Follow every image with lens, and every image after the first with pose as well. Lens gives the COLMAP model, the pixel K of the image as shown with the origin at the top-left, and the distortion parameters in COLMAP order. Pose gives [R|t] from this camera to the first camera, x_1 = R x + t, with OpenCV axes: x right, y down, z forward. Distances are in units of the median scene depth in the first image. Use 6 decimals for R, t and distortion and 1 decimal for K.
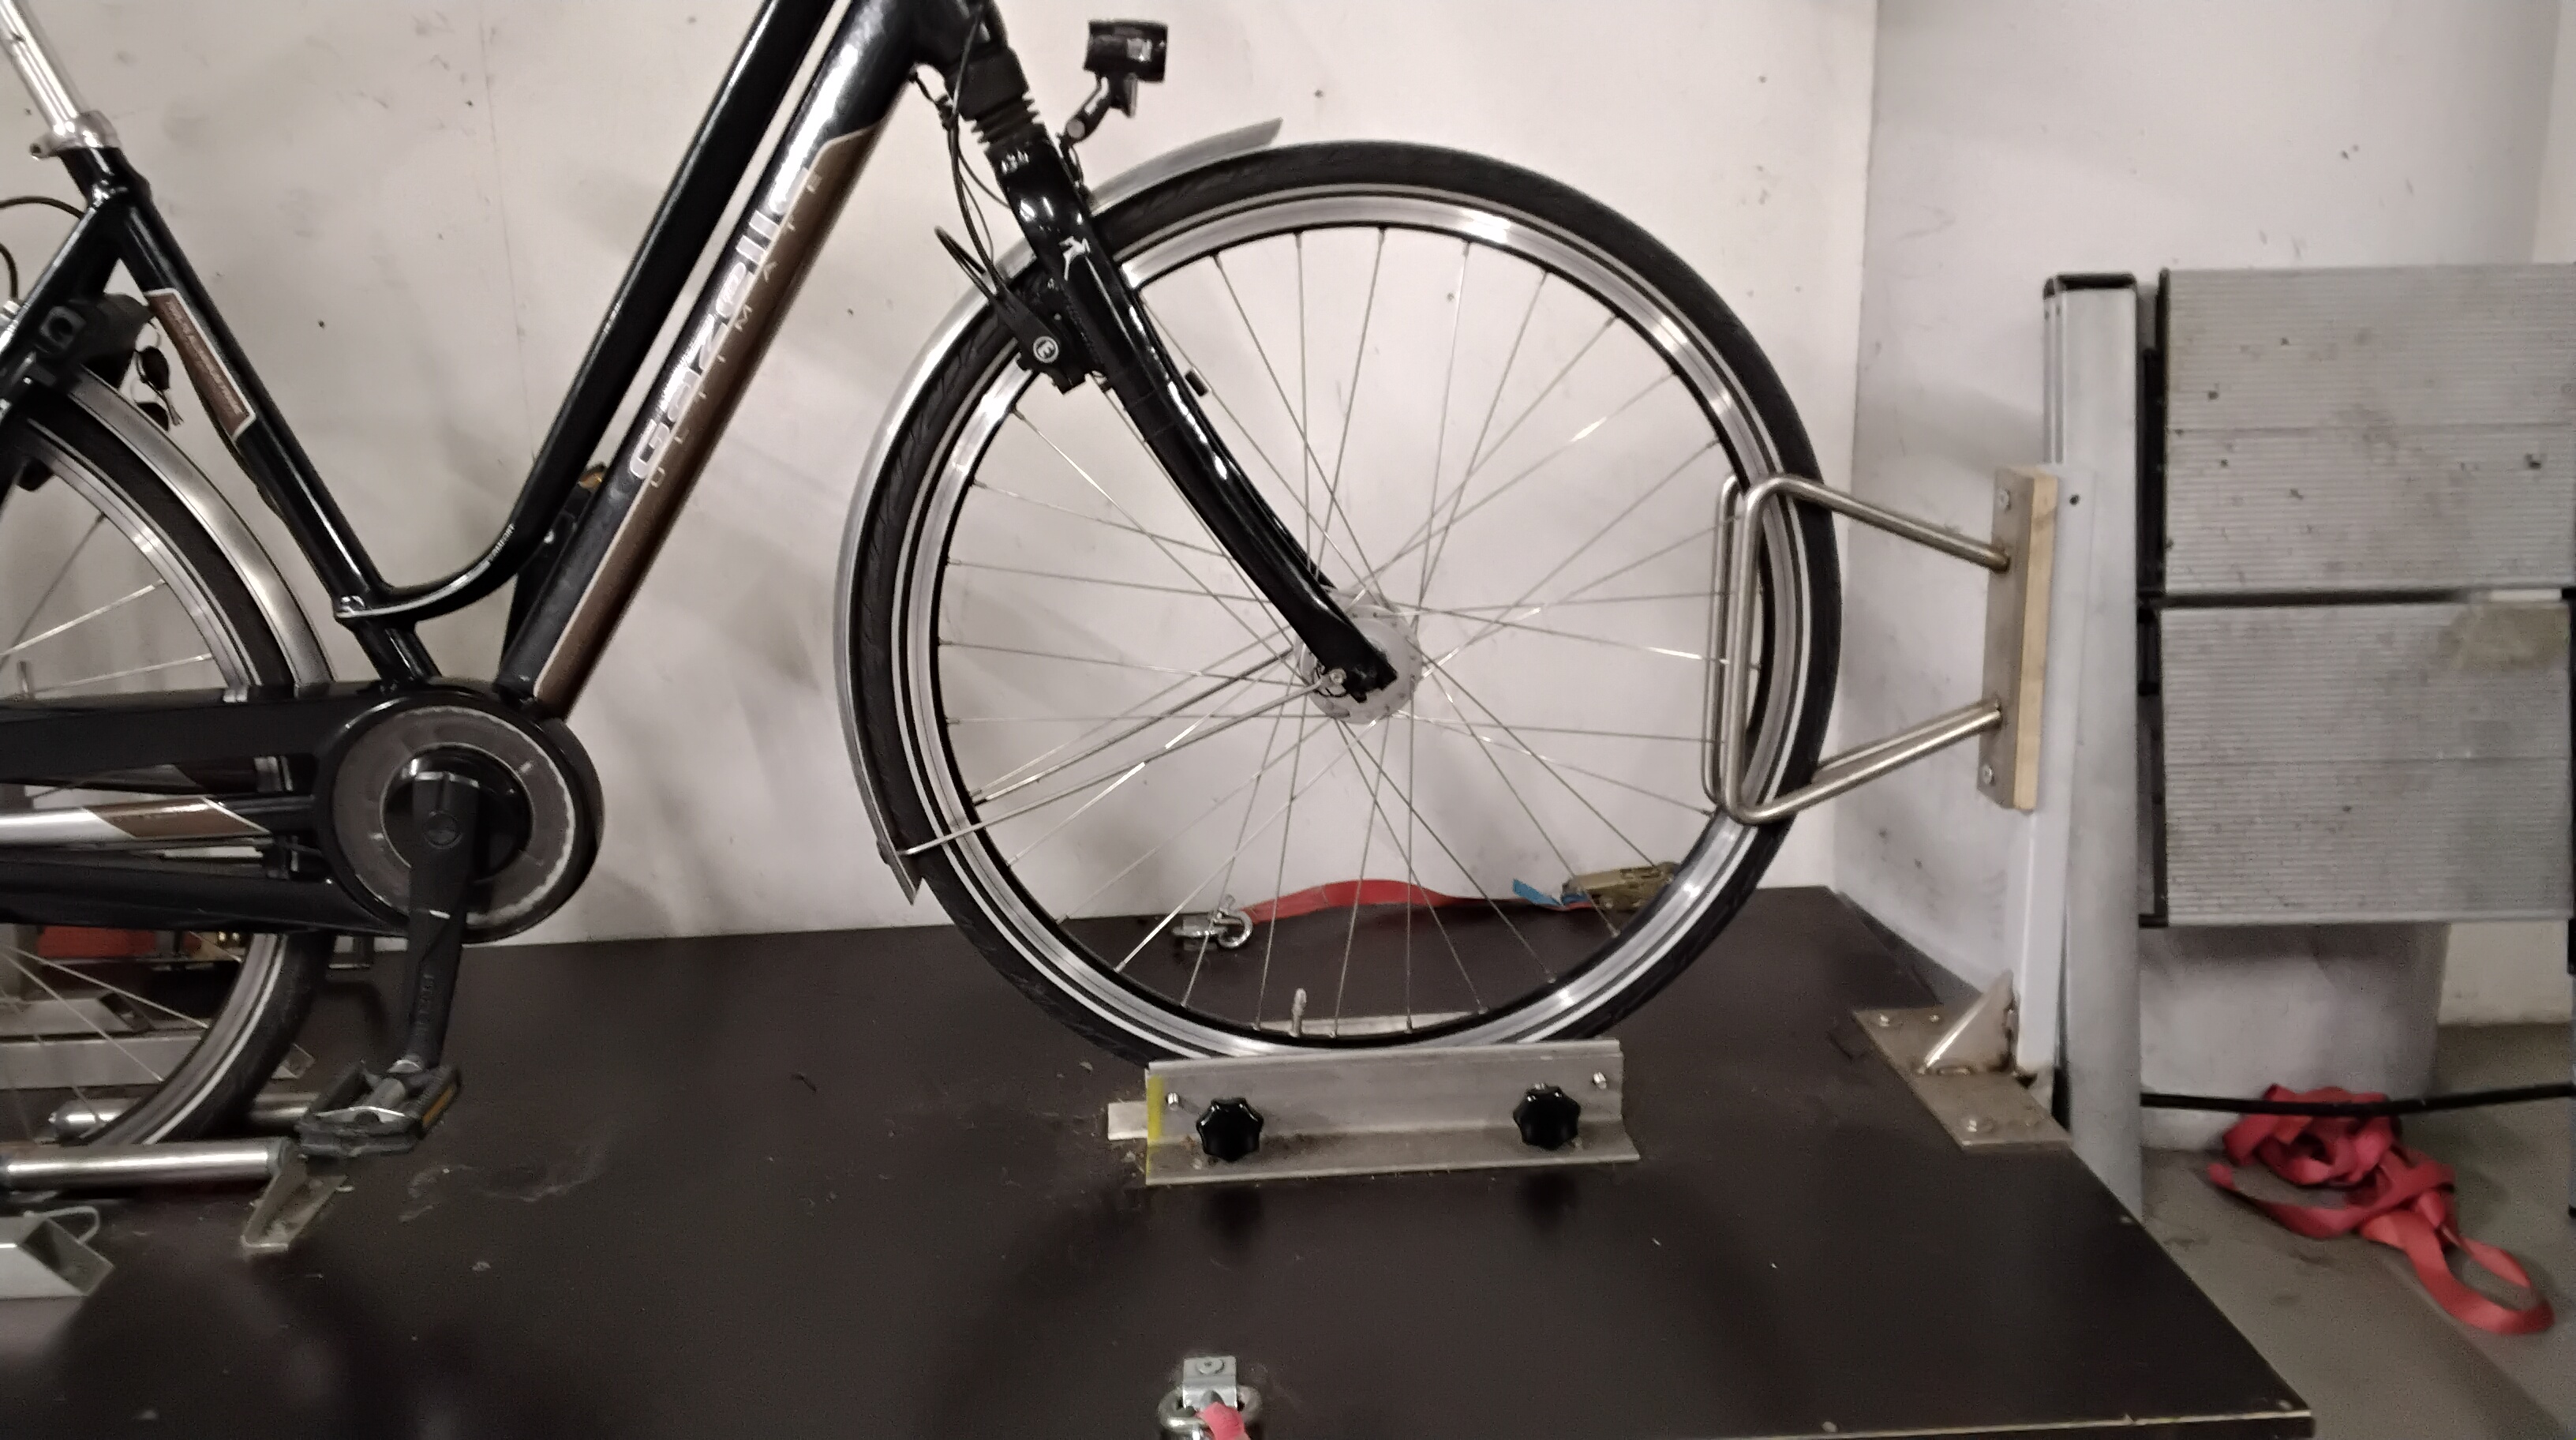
lens RADIAL K [[2004.2, 0, 1295.6], [0, 2004.2, 775.4], [0, 0, 1]] dist [0.053894, -0.155291]
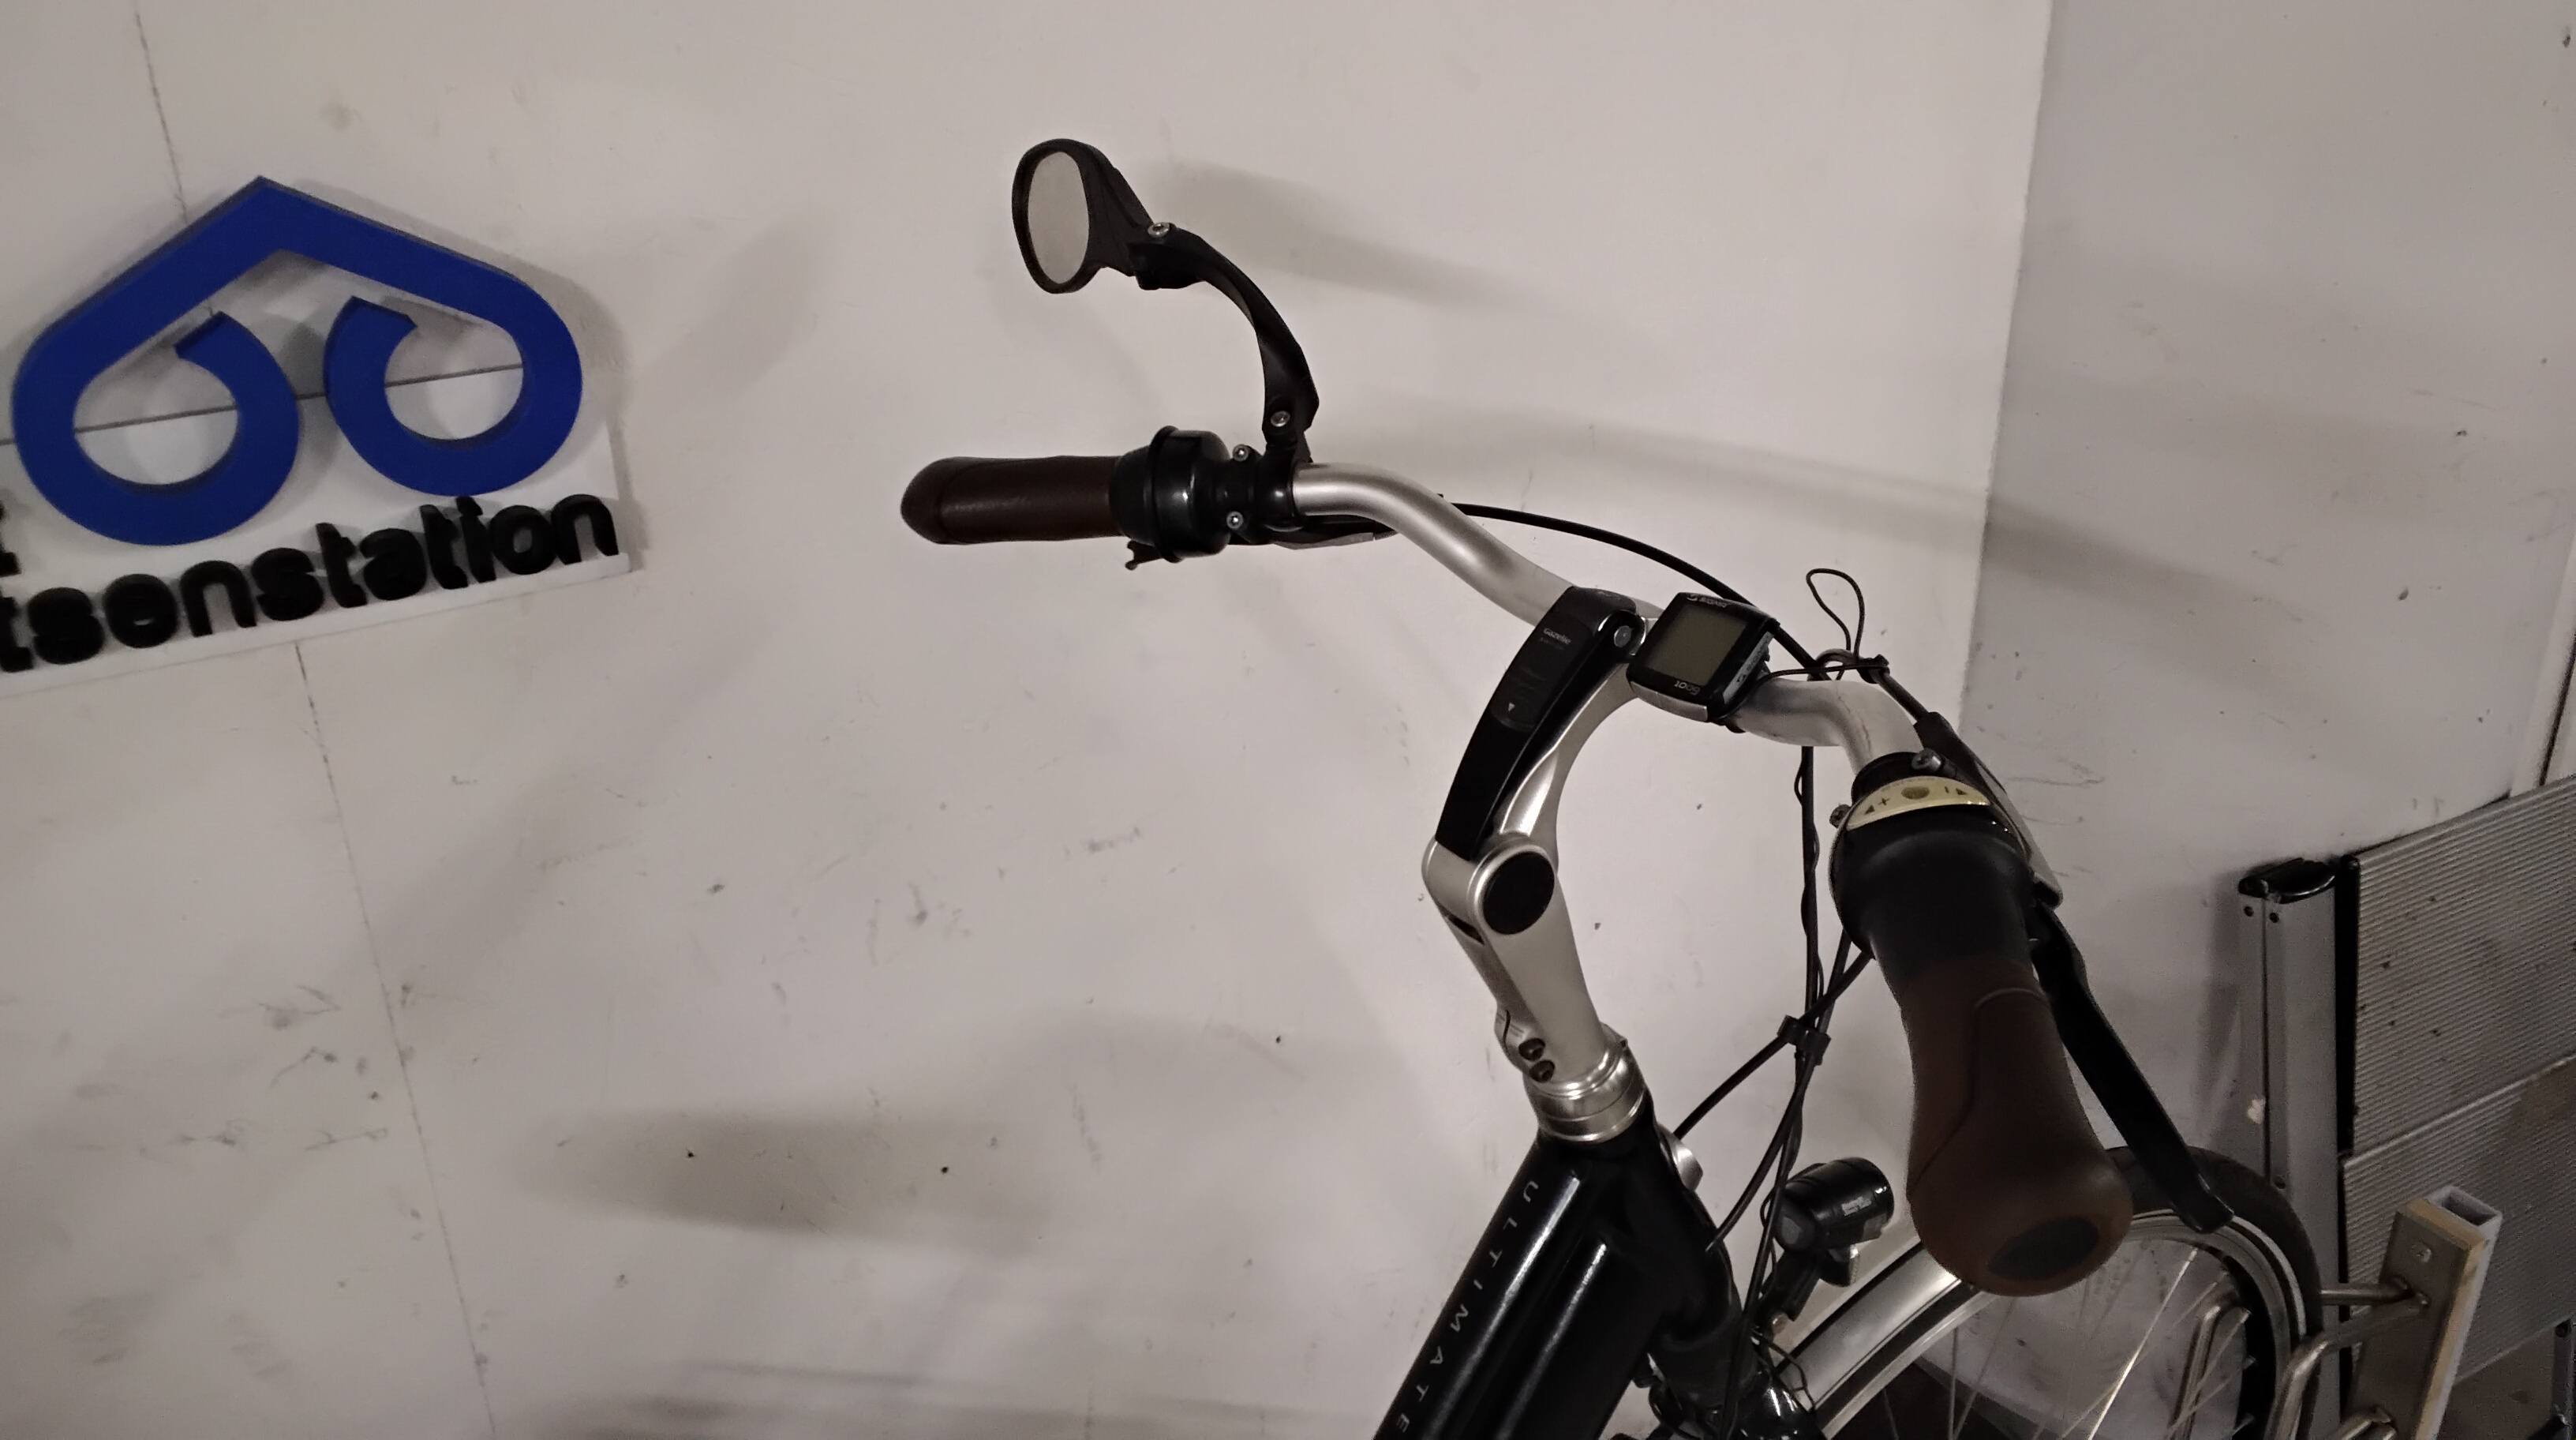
lens RADIAL K [[2004.2, 0, 1295.6], [0, 2004.2, 775.4], [0, 0, 1]] dist [0.053894, -0.155291]
pose [[0.880880, -0.210157, 0.424127, -0.406231], [0.139057, 0.971391, 0.192517, -0.513596], [-0.452452, -0.110607, 0.884903, 0.337221]]
